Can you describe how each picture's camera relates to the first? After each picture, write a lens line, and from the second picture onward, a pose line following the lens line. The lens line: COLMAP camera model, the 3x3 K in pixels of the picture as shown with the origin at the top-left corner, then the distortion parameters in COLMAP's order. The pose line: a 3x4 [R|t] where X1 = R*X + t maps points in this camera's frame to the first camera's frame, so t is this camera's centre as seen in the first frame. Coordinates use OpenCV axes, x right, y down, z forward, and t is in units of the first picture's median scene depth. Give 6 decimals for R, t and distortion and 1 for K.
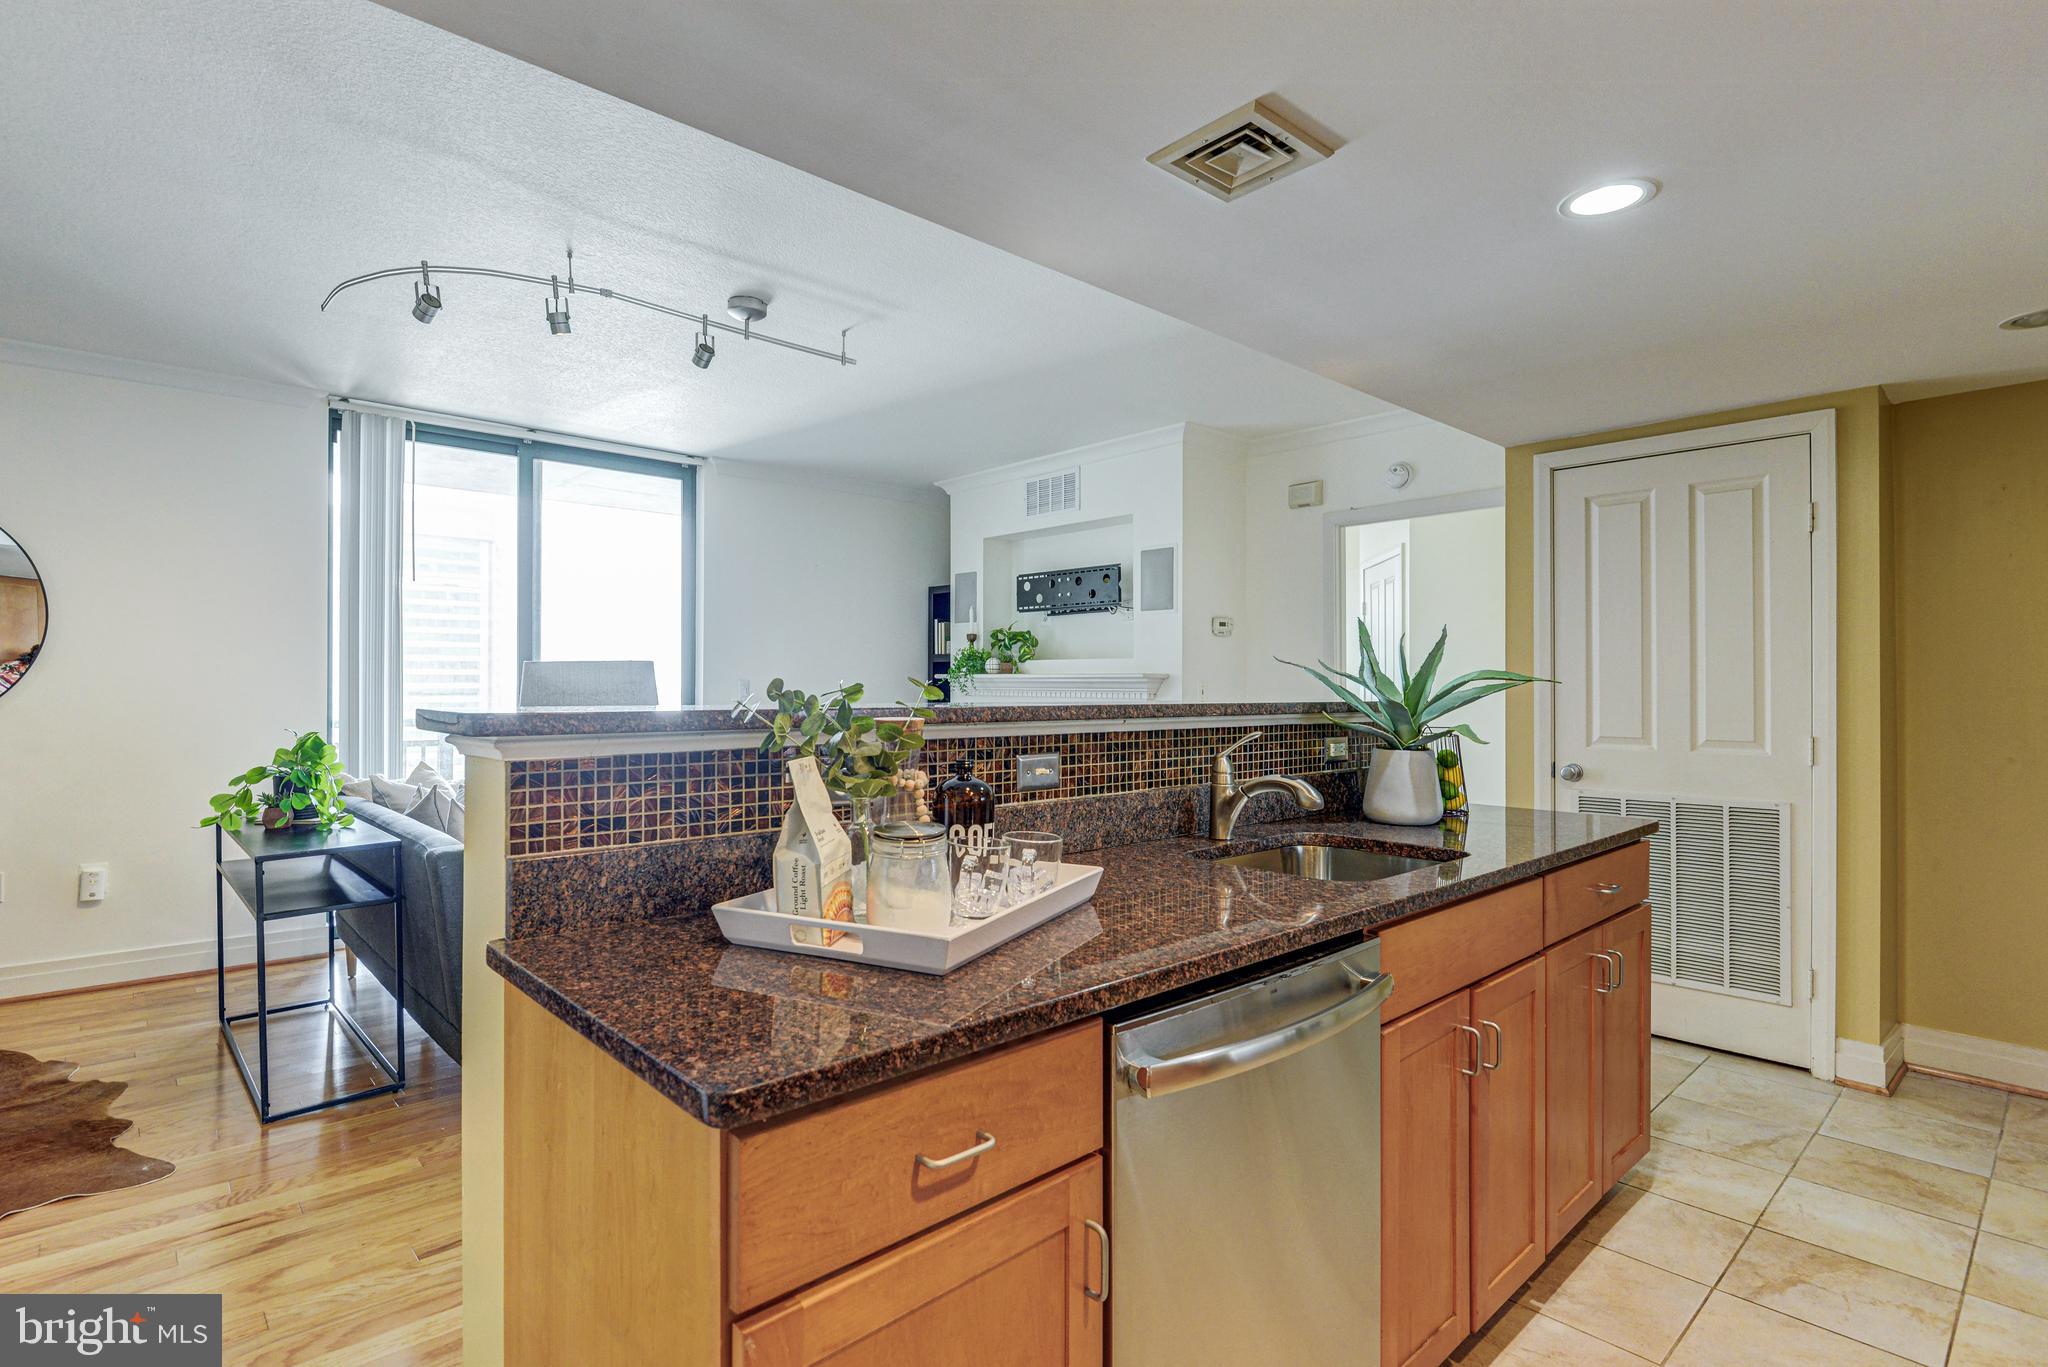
lens RADIAL K [[972.8, 0, 1060.6], [0, 972.8, 682.0], [0, 0, 1]] dist [-0.001417, -0.000157]
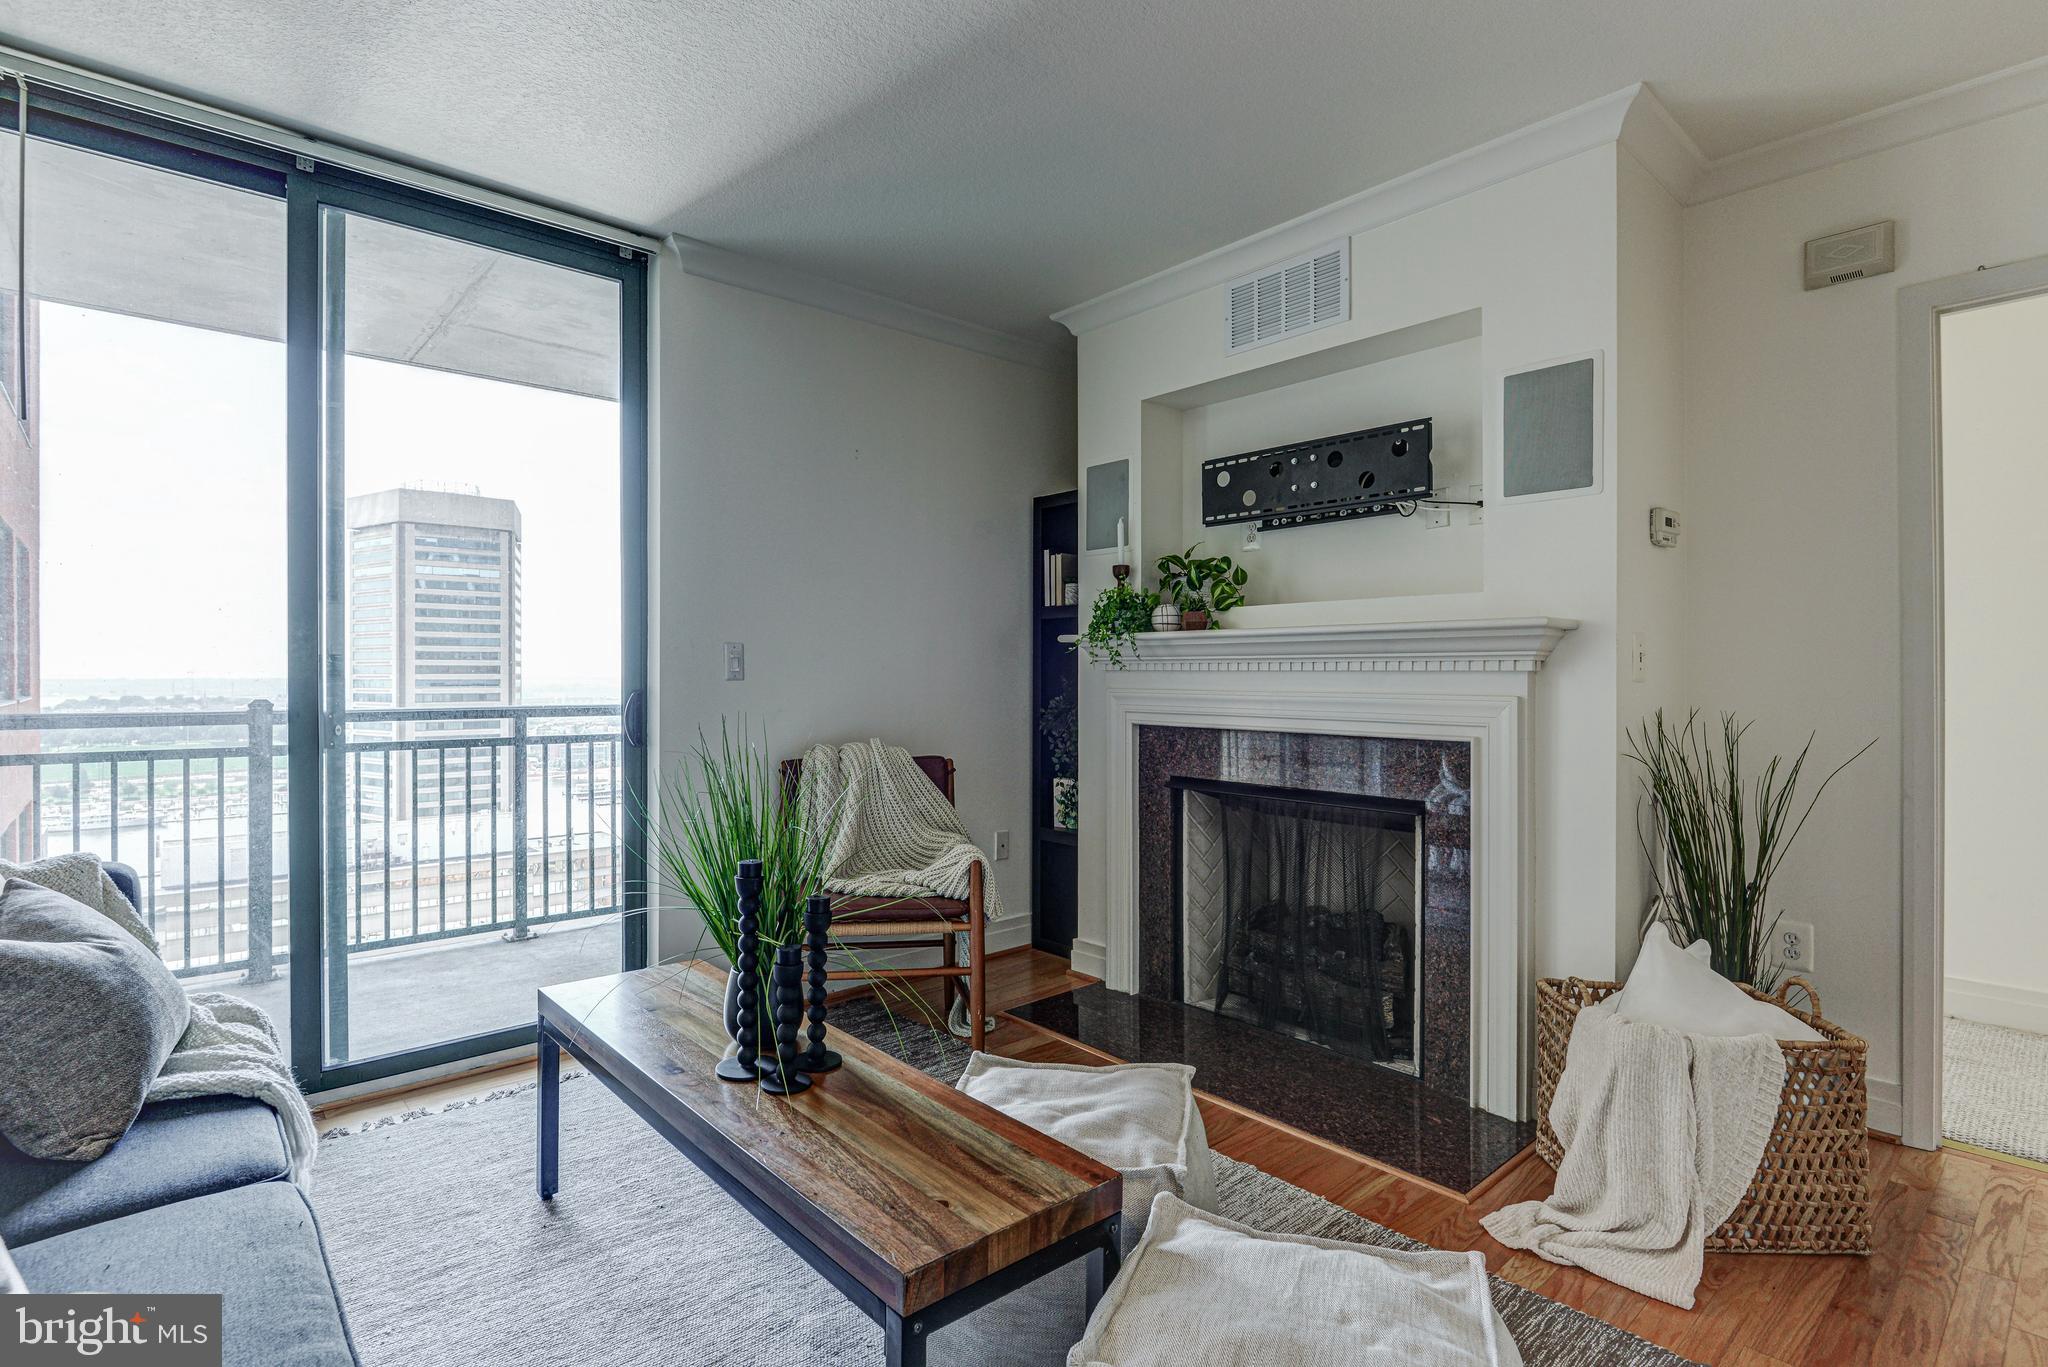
lens RADIAL K [[972.9, 0, 1024.0], [0, 972.9, 683.5], [0, 0, 1]] dist [-0.003872, -0.000796]
pose [[0.998511, -0.001501, -0.054537, -0.122821], [0.002054, 0.999947, 0.010086, 0.015965], [0.054519, -0.010183, 0.998461, 0.431761]]
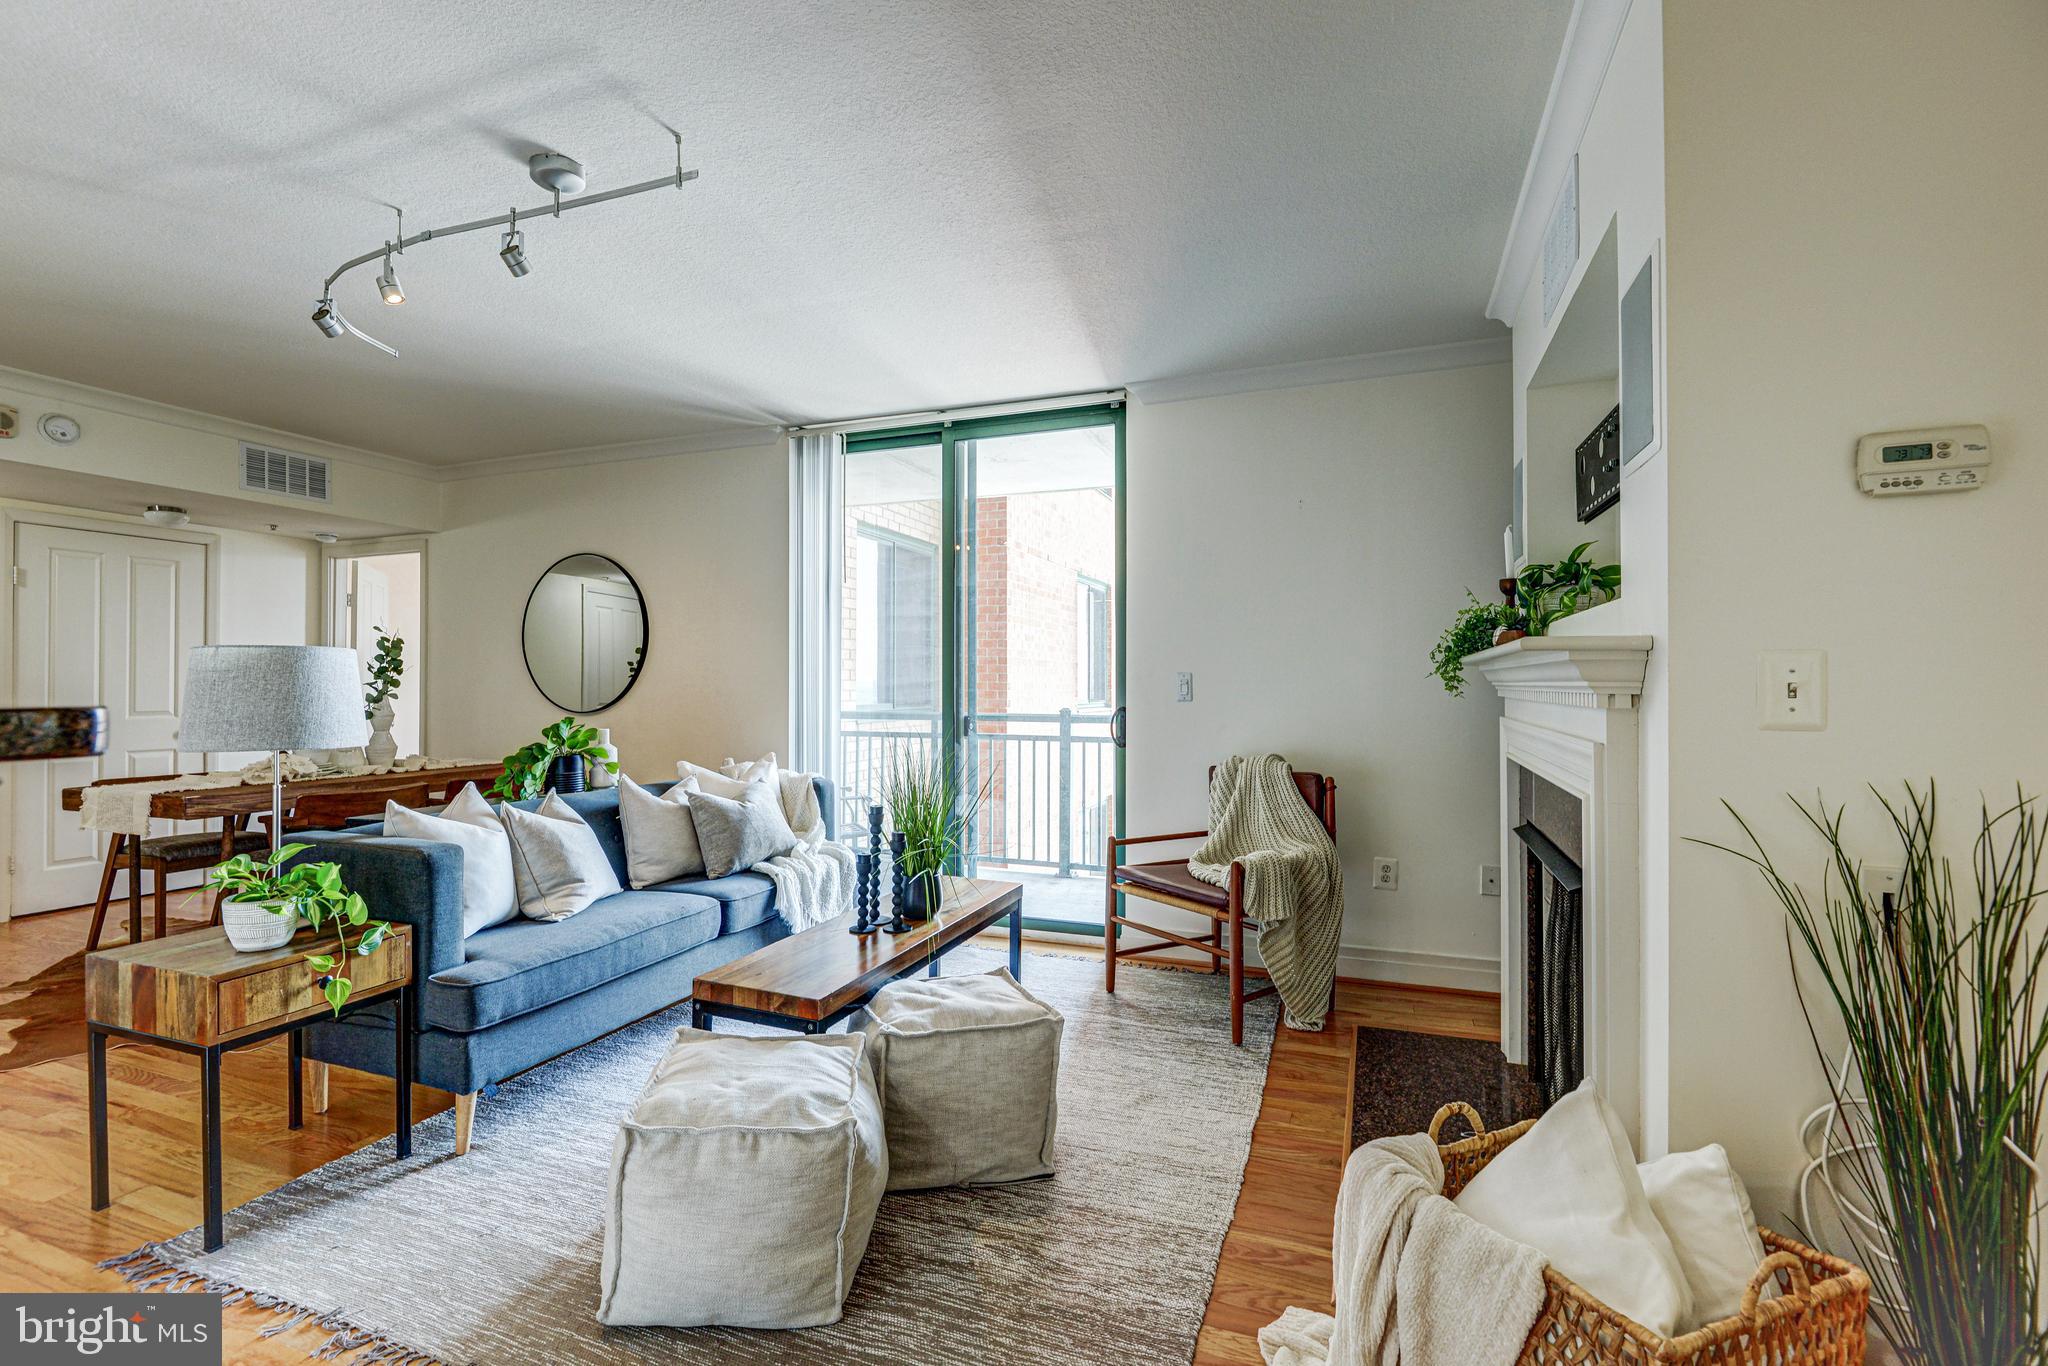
lens RADIAL K [[945.5, 0, 1024.0], [0, 945.5, 683.0], [0, 0, 1]] dist [0.000997, 0.000704]
pose [[0.402751, -0.001152, -0.915309, 0.279168], [0.000710, 0.999999, -0.000946, 0.006349], [0.915309, -0.000269, 0.402751, 0.584556]]
